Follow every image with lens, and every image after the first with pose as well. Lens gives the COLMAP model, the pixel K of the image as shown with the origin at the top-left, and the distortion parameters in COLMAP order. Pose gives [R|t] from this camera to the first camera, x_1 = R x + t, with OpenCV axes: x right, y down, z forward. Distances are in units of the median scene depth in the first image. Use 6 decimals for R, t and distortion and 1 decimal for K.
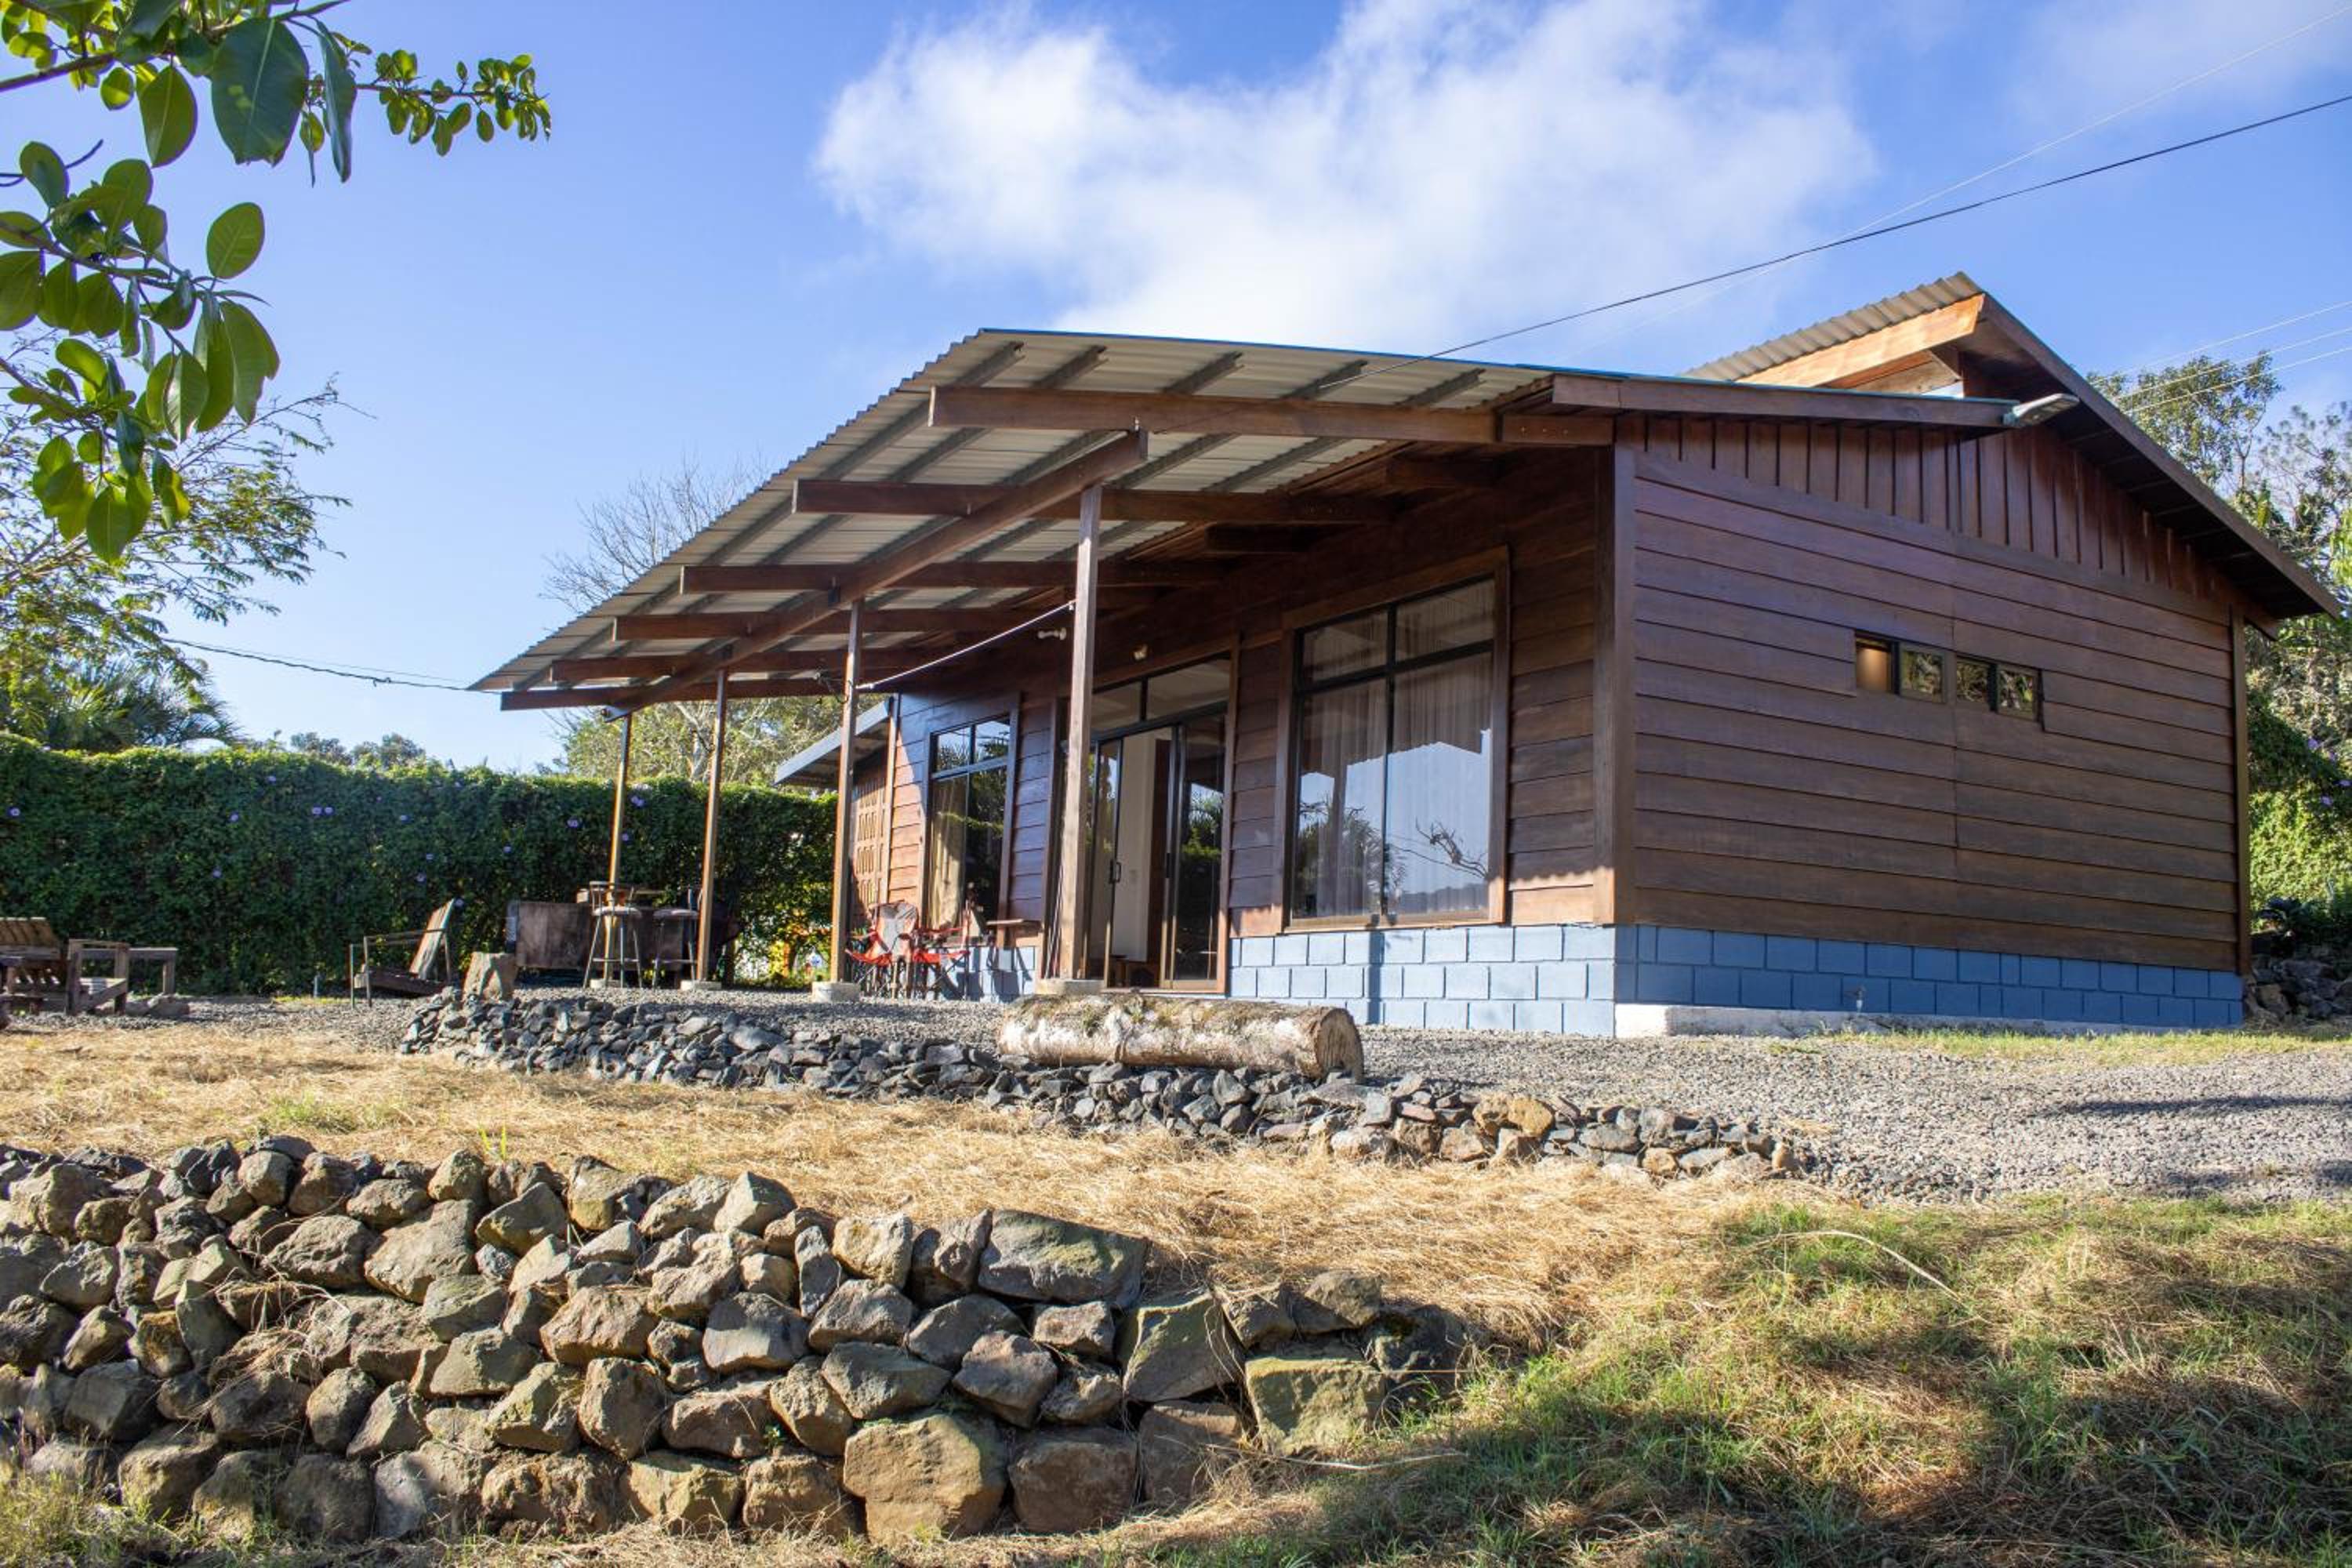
lens RADIAL K [[1939.2, 0, 1193.6], [0, 1939.2, 785.5], [0, 0, 1]] dist [-0.159766, 0.125183]
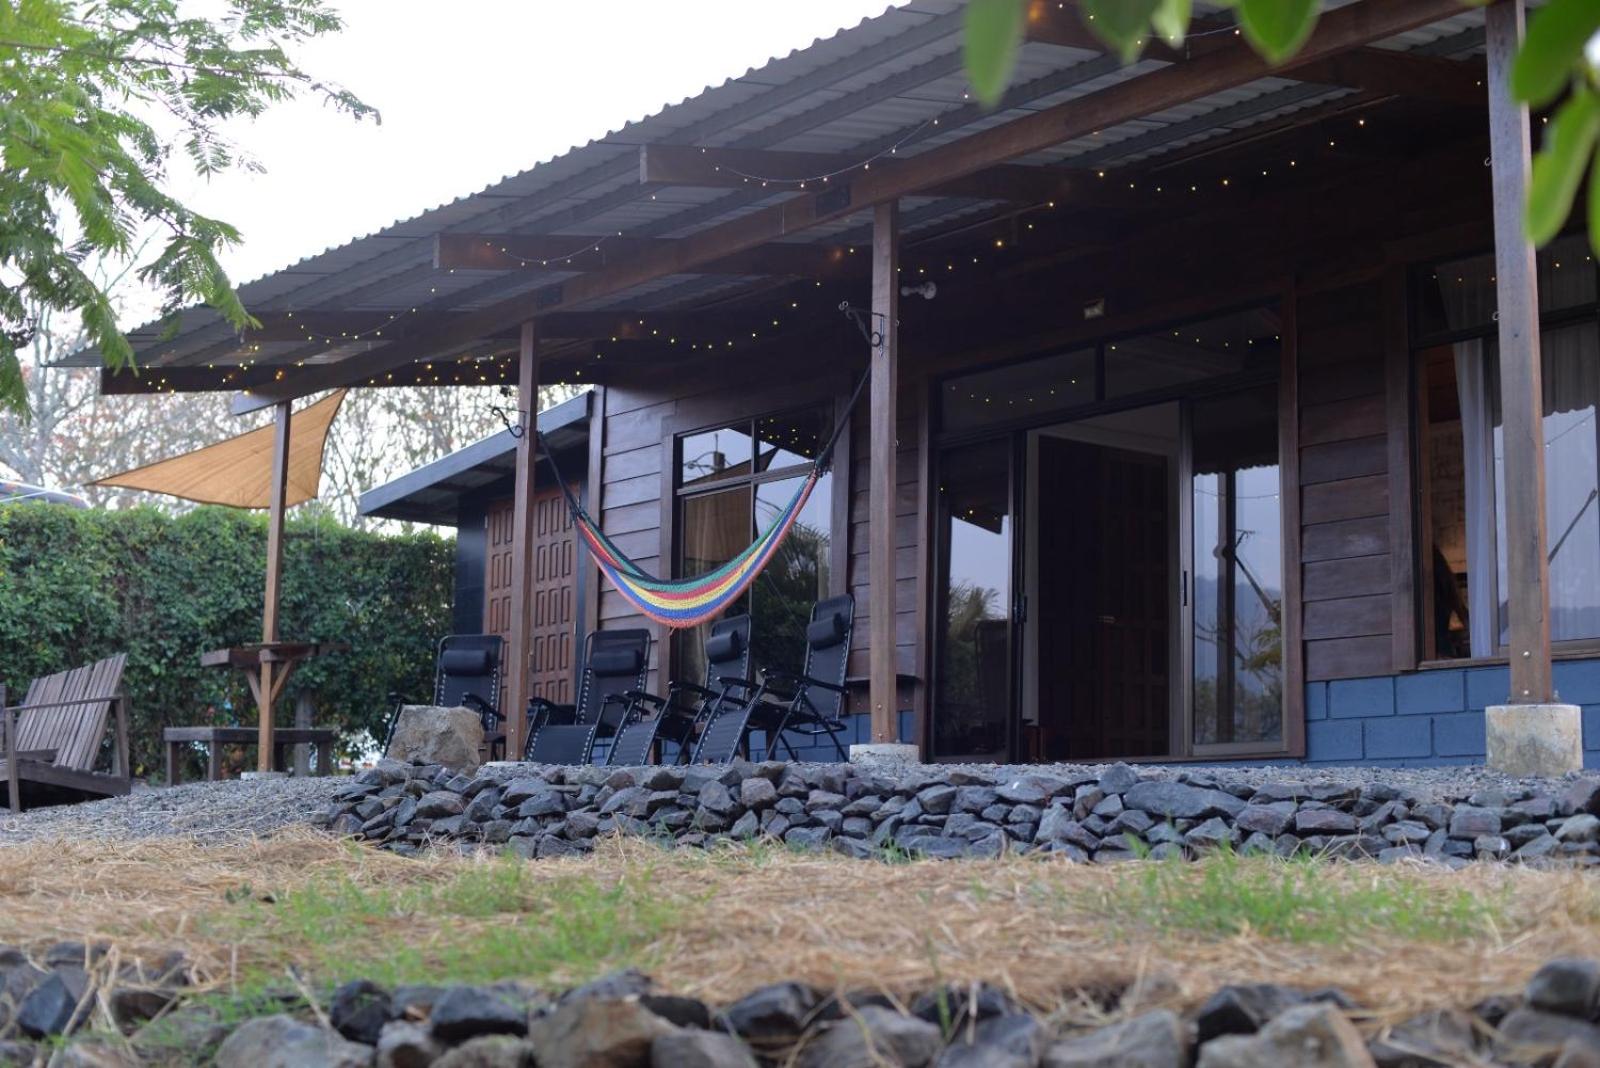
lens RADIAL K [[2278.4, 0, 800.0], [0, 2278.4, 534.0], [0, 0, 1]] dist [-0.089006, 0.047982]
pose [[0.988598, -0.004733, 0.150503, -0.393358], [0.007000, 0.999870, -0.014539, 0.043554], [-0.150415, 0.015427, 0.988503, 0.220932]]
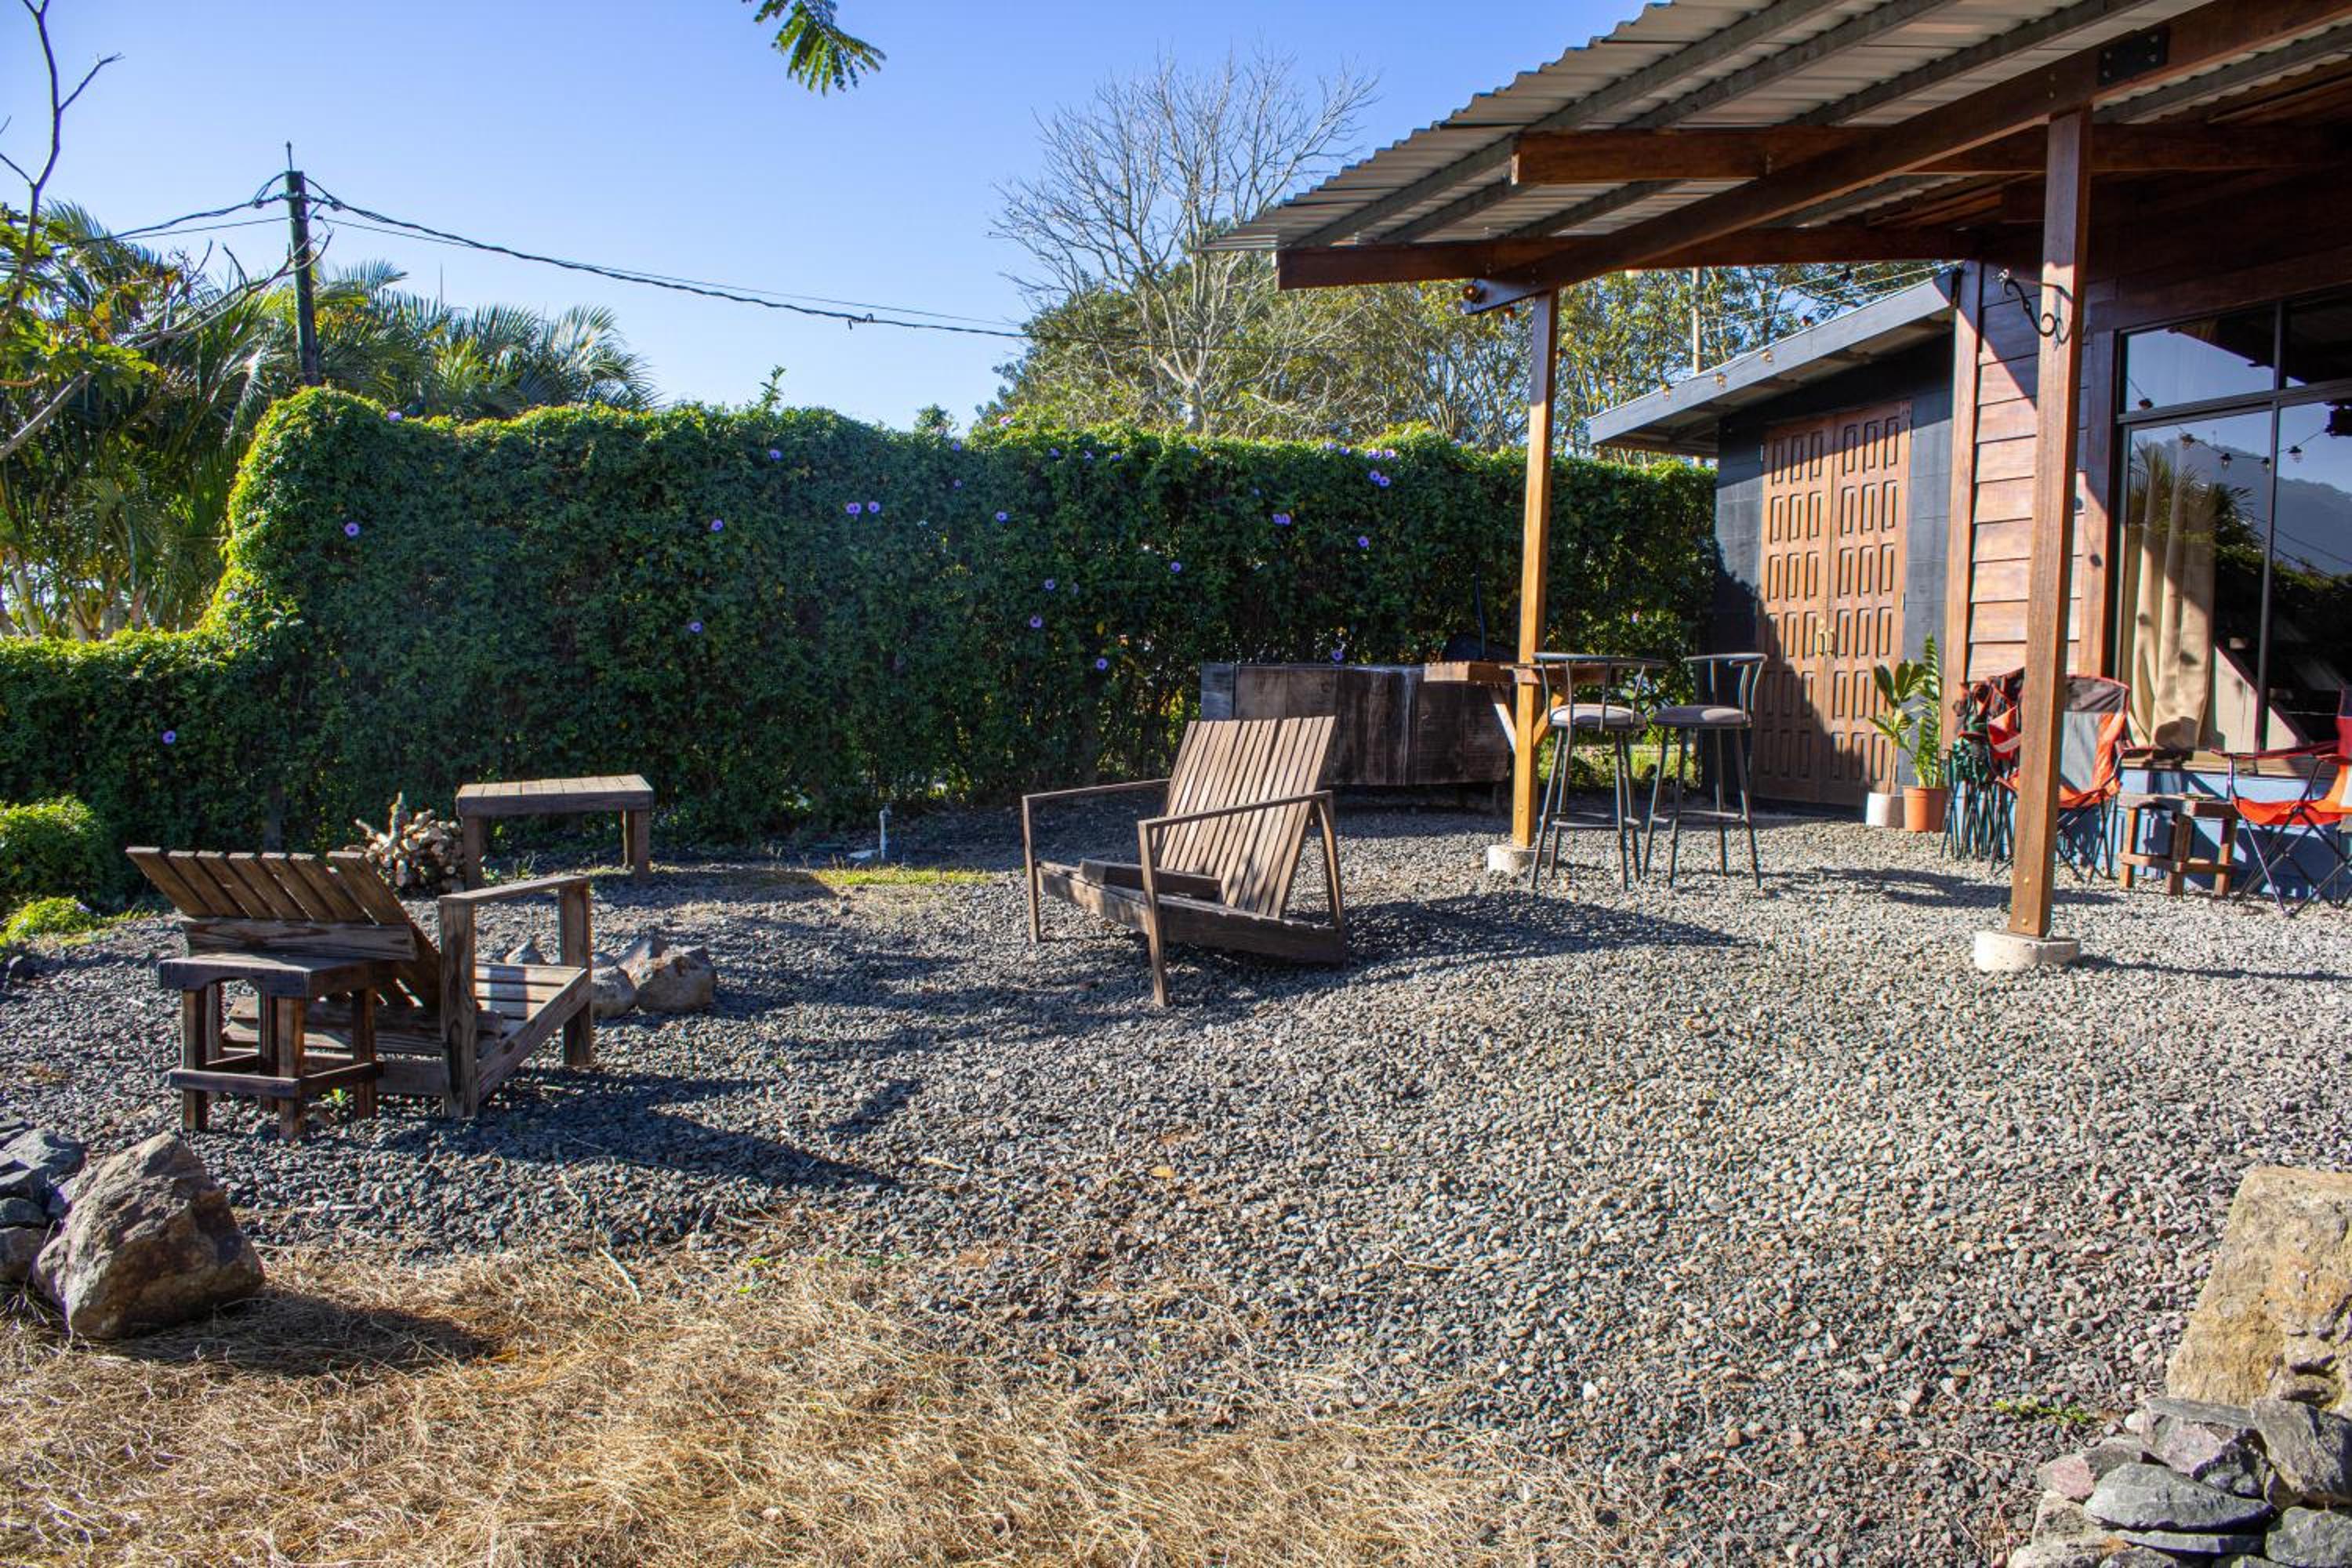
lens RADIAL K [[1944.0, 0, 1191.7], [0, 1944.0, 785.1], [0, 0, 1]] dist [-0.159713, 0.131077]
pose [[0.983231, 0.005950, -0.182265, -0.498789], [0.024000, 0.986552, 0.161674, 0.008050], [0.180776, -0.163337, 0.969867, 0.851112]]
